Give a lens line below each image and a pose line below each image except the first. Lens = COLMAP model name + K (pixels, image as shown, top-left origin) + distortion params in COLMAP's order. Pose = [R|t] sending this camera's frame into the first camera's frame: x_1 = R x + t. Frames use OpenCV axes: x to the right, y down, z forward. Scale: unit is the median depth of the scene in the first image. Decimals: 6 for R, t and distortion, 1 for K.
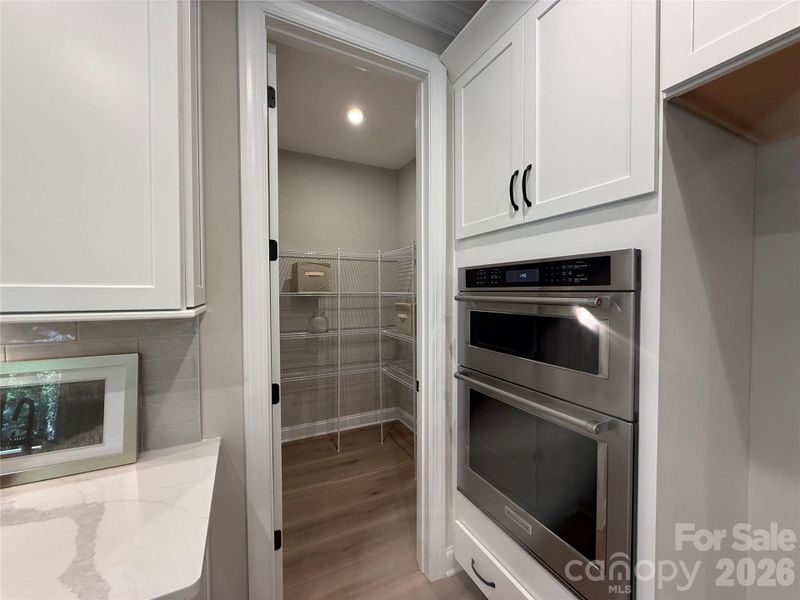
lens RADIAL K [[322.5, 0, 398.2], [0, 322.5, 297.5], [0, 0, 1]] dist [0.002974, 0.000408]
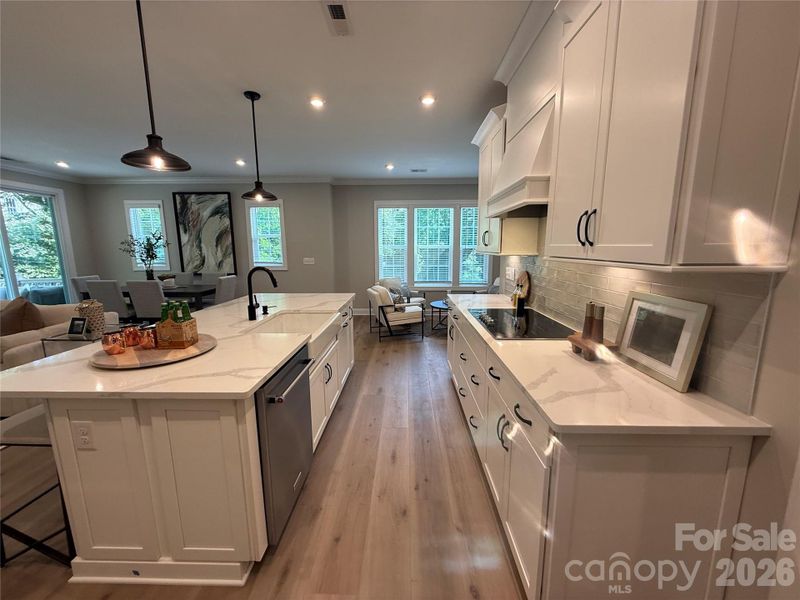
lens RADIAL K [[322.5, 0, 399.3], [0, 322.5, 302.2], [0, 0, 1]] dist [0.002974, 0.000408]
pose [[-0.456349, 0.147729, -0.877452, 0.622042], [-0.017916, 0.984396, 0.175052, -0.008607], [0.889620, 0.095605, -0.446582, 0.540992]]
